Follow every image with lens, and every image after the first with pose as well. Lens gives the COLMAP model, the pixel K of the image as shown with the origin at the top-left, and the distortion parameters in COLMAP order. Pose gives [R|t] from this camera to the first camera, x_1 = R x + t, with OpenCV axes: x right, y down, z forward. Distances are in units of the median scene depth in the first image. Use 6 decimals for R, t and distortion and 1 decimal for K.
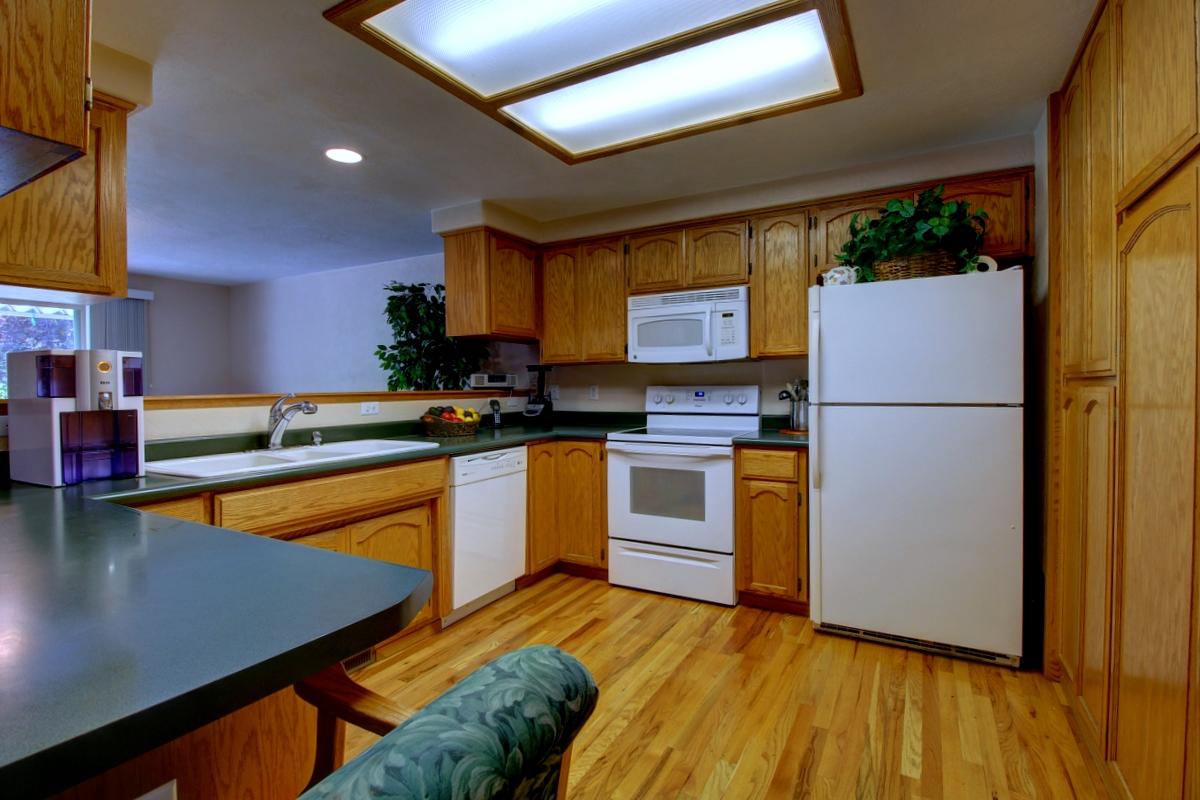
lens RADIAL K [[558.1, 0, 600.5], [0, 558.1, 394.3], [0, 0, 1]] dist [-0.019449, -0.002847]
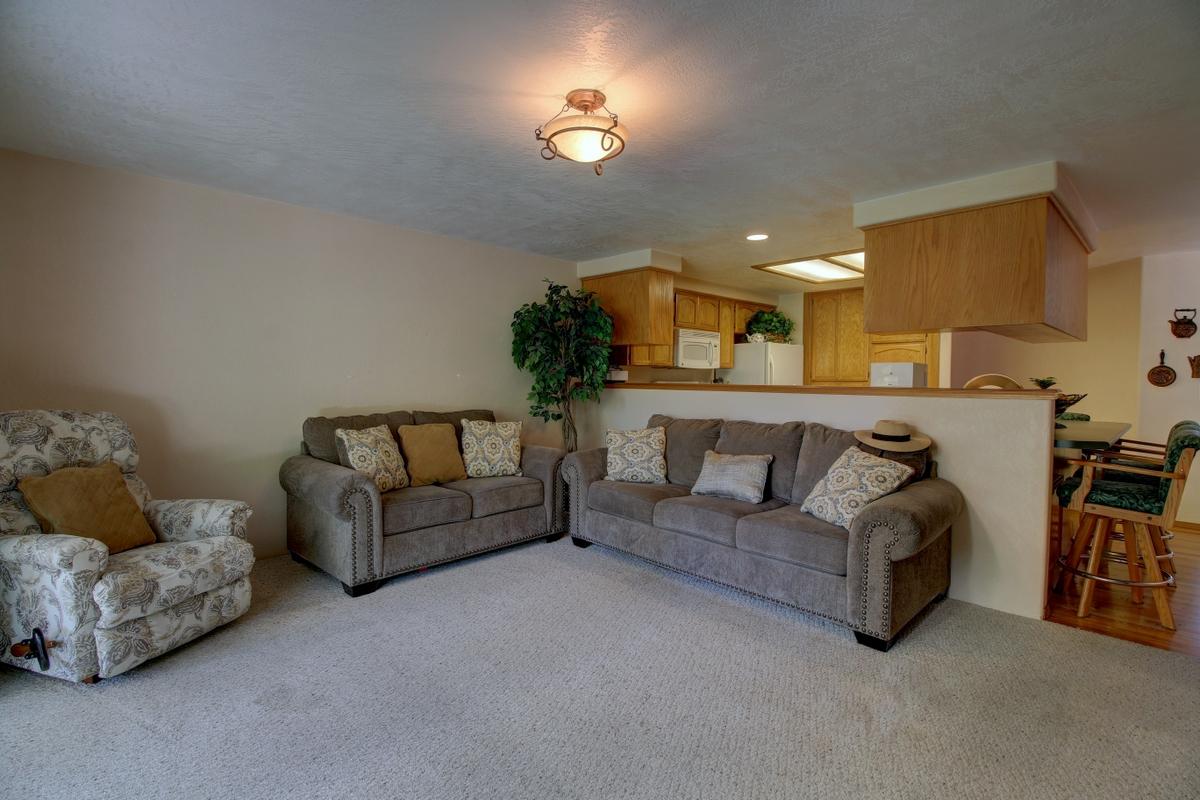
lens RADIAL K [[558.1, 0, 599.4], [0, 558.1, 397.6], [0, 0, 1]] dist [-0.019449, -0.002847]
pose [[0.292272, -0.019711, 0.956132, -1.475629], [0.010188, 0.999795, 0.017497, 0.002226], [-0.956281, 0.004628, 0.292412, 0.663957]]
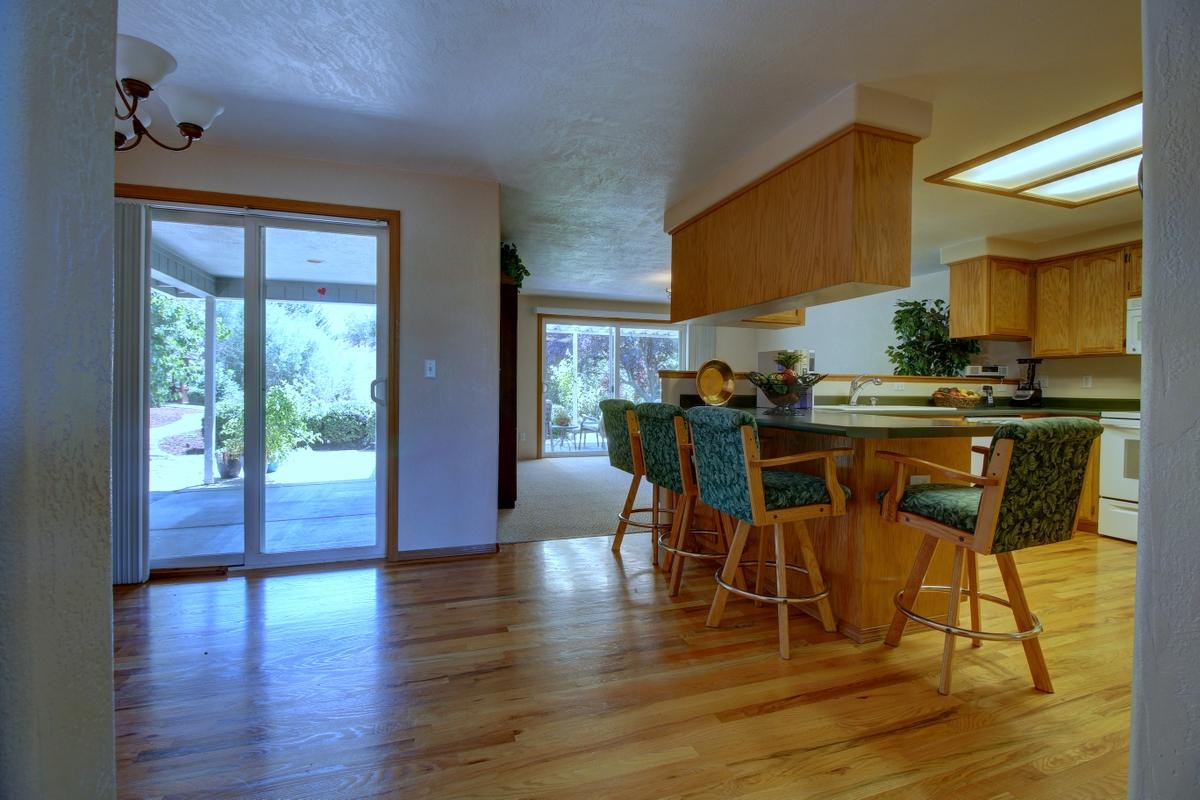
lens RADIAL K [[558.1, 0, 598.3], [0, 558.1, 396.8], [0, 0, 1]] dist [-0.019449, -0.002847]
pose [[0.748567, 0.026817, -0.662517, -0.017049], [-0.029087, 0.999548, 0.007594, 0.053334], [0.662421, 0.013586, 0.749008, -0.568659]]
